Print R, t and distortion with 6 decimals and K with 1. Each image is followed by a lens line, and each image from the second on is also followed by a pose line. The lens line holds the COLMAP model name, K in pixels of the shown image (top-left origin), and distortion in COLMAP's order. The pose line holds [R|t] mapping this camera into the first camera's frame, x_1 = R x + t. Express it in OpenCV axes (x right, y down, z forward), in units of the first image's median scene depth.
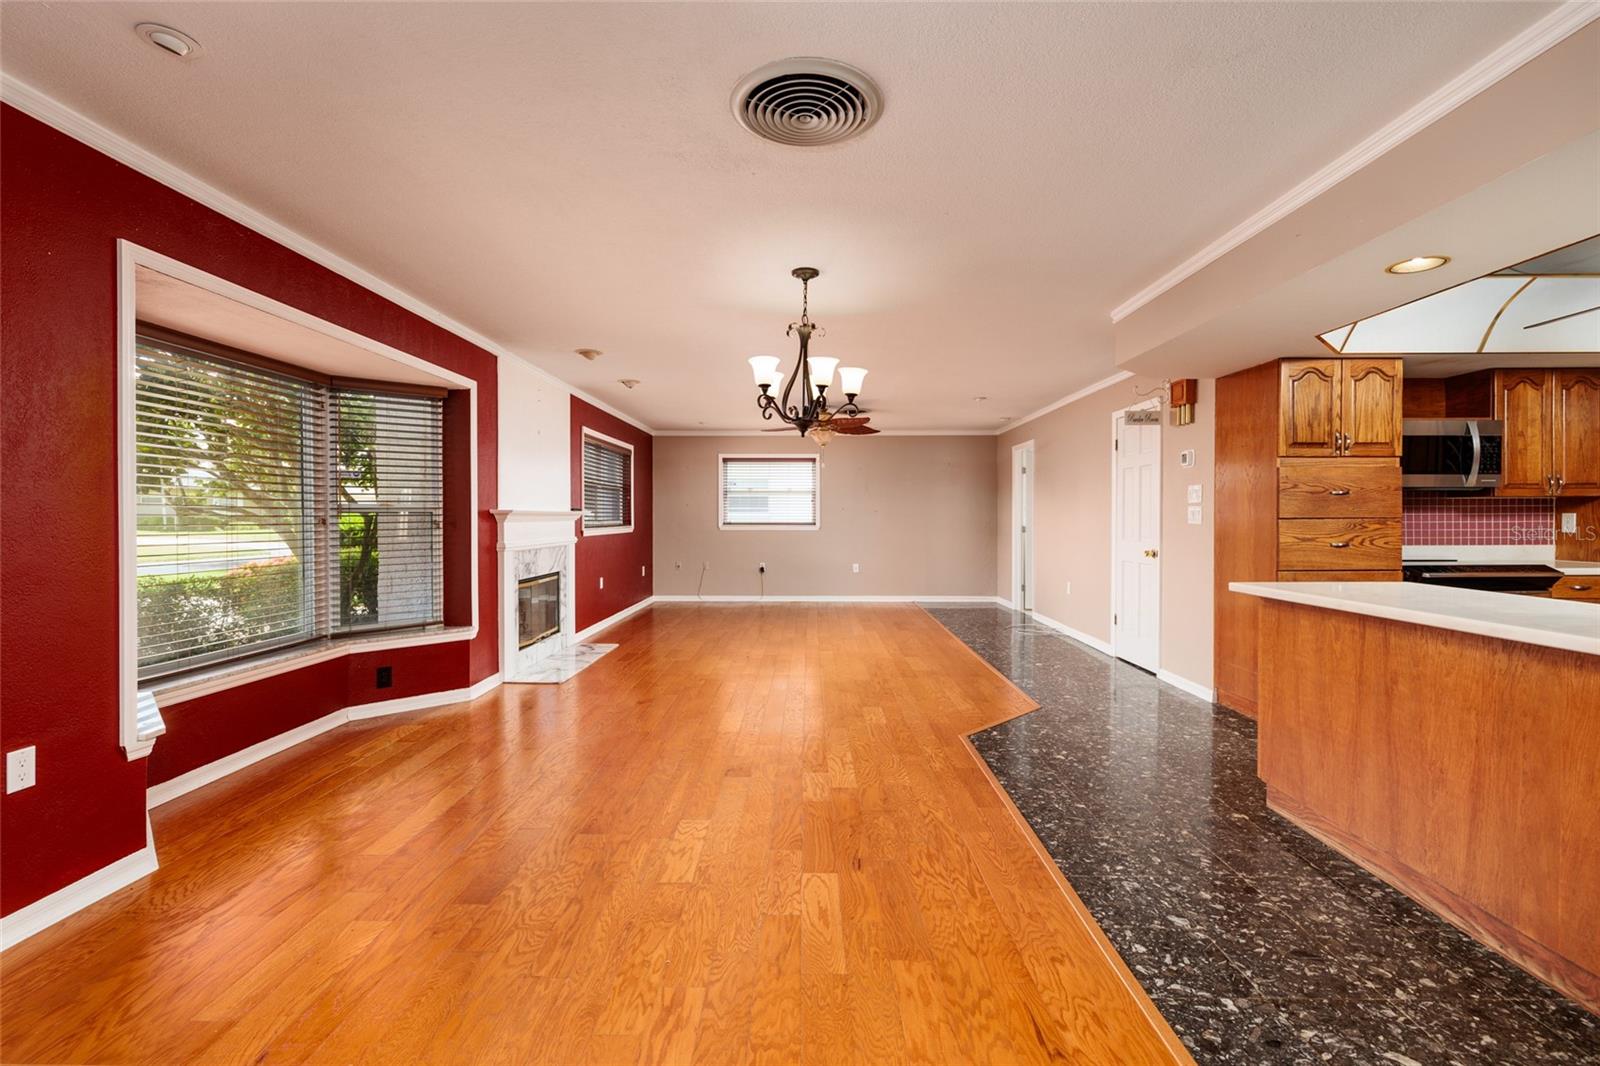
lens RADIAL K [[707.6, 0, 798.5], [0, 707.6, 522.9], [0, 0, 1]] dist [-0.009492, 0.000864]
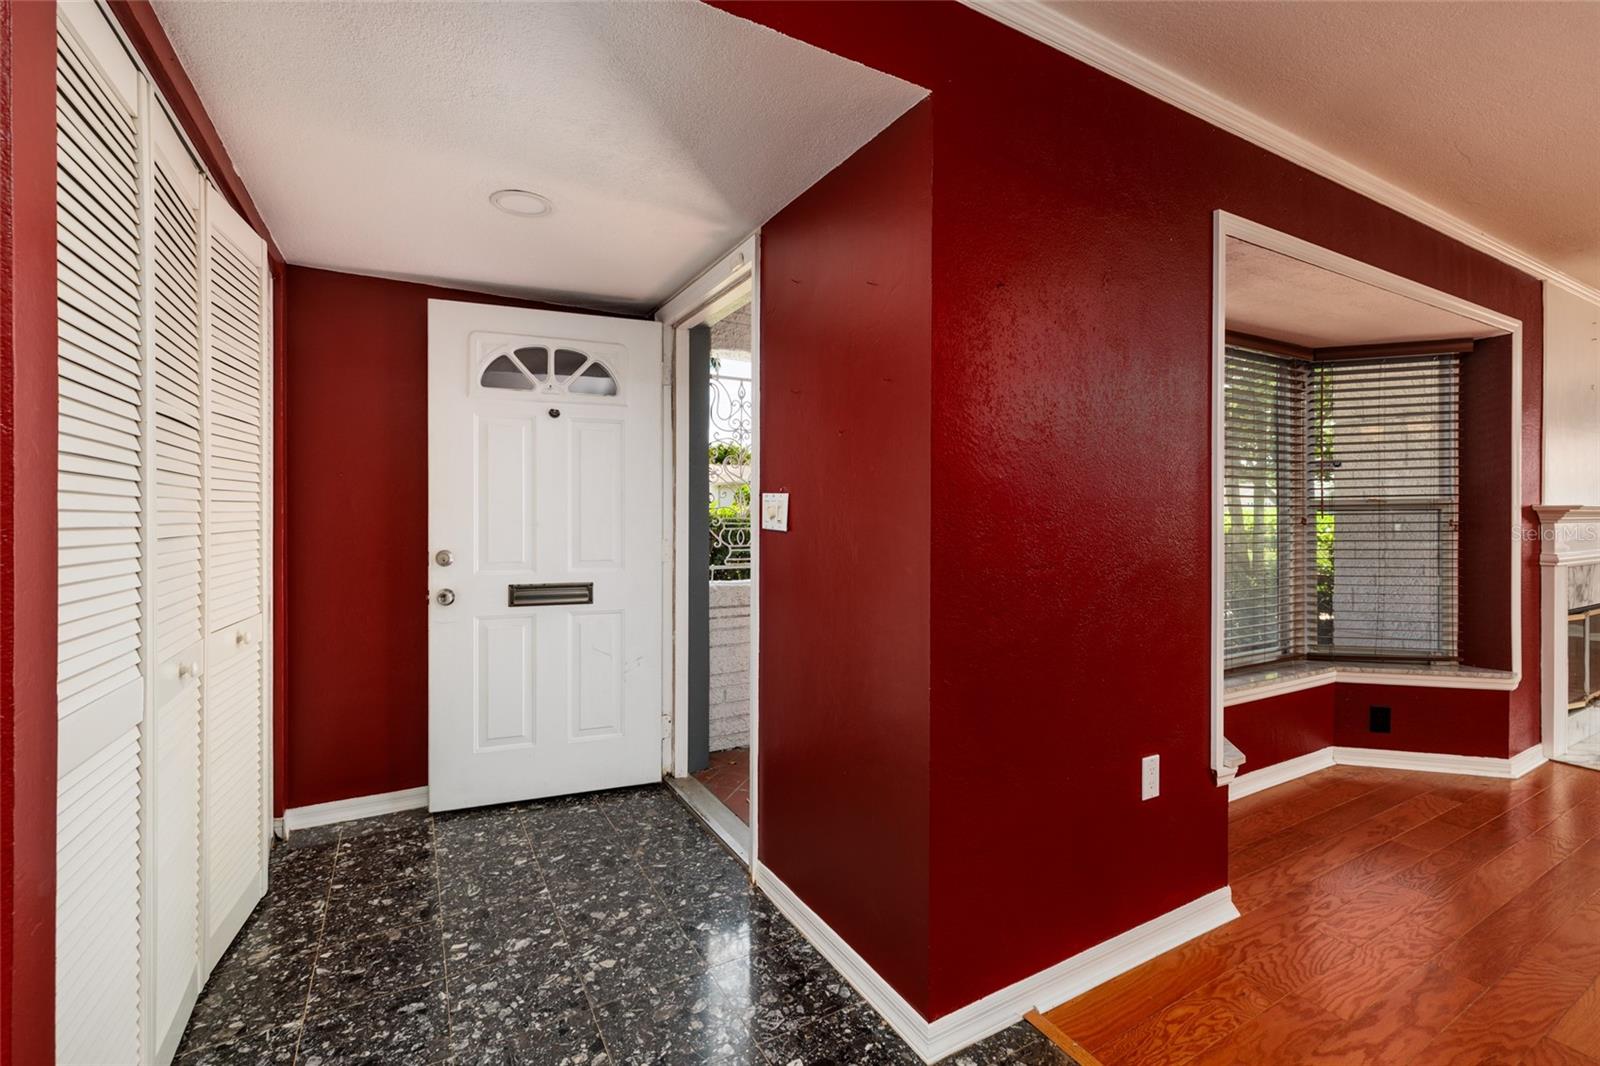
lens RADIAL K [[692.9, 0, 799.0], [0, 692.9, 523.7], [0, 0, 1]] dist [0.005825, -0.001164]
pose [[0.509155, 0.011511, -0.860598, -0.228792], [-0.007525, 0.999932, 0.008922, -0.001816], [0.860642, 0.001933, 0.509207, 0.039257]]
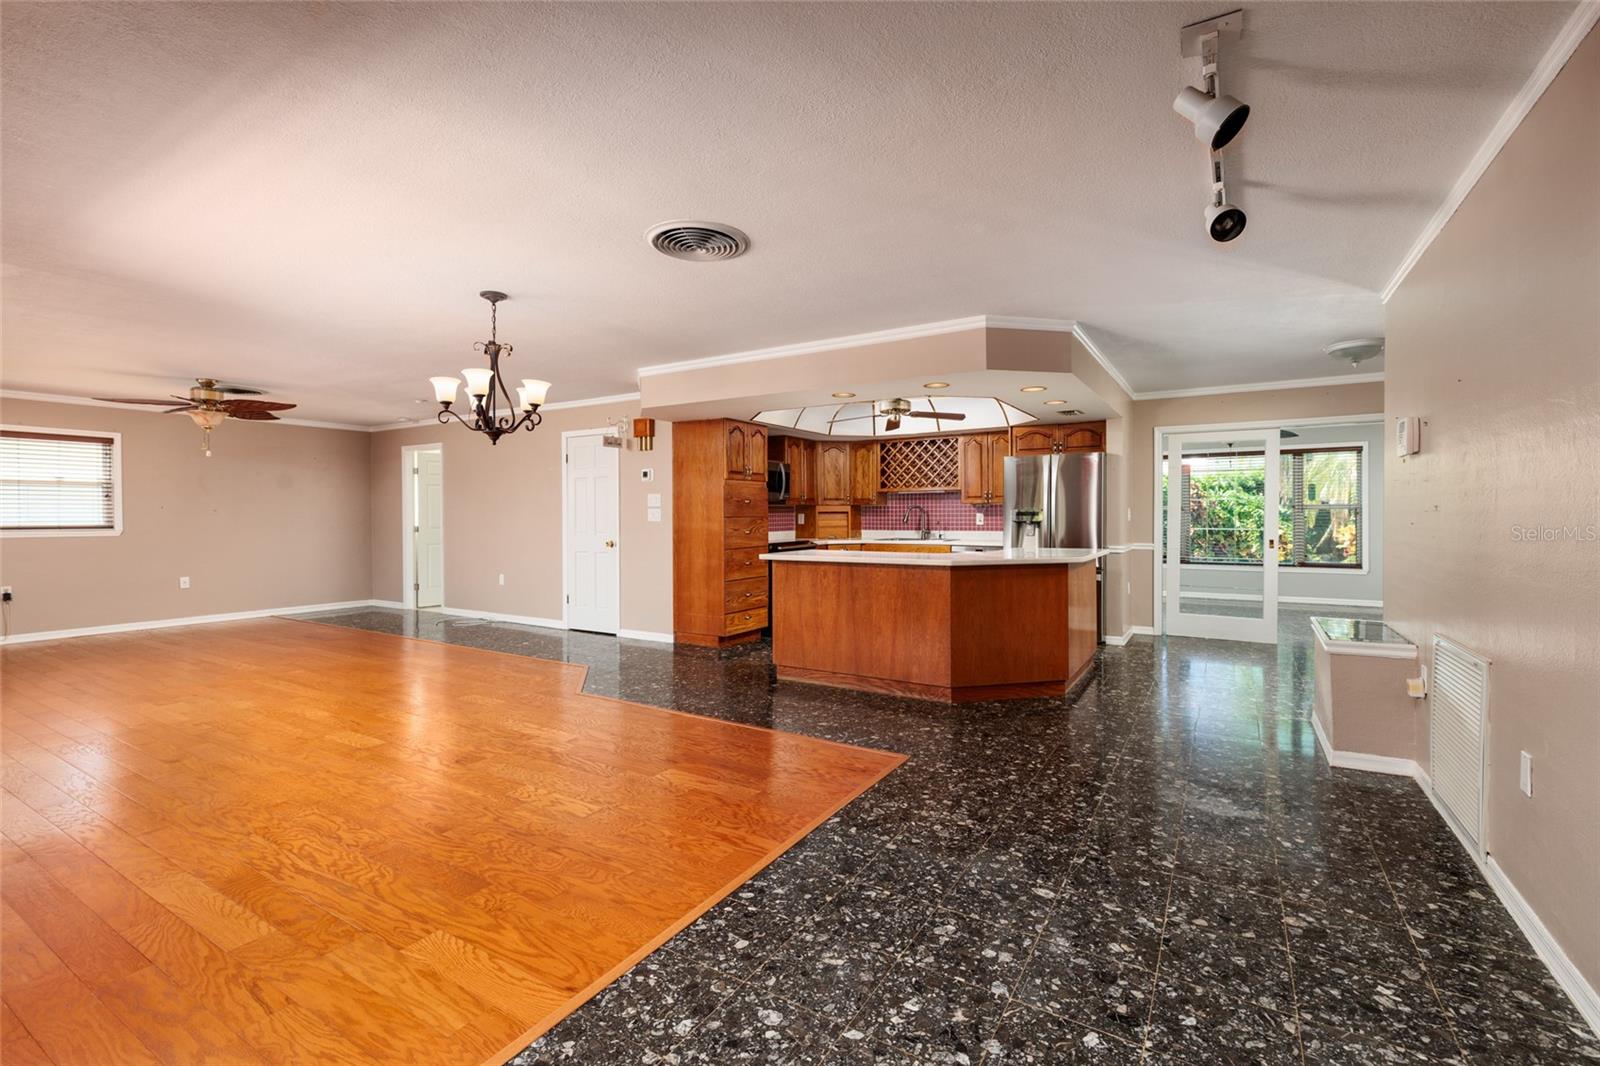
lens RADIAL K [[692.9, 0, 801.0], [0, 692.9, 520.1], [0, 0, 1]] dist [0.005825, -0.001164]
pose [[0.513117, -0.007583, 0.858285, -0.618385], [0.011021, 0.999937, 0.002246, -0.001017], [-0.858248, 0.008307, 0.513168, 0.035488]]
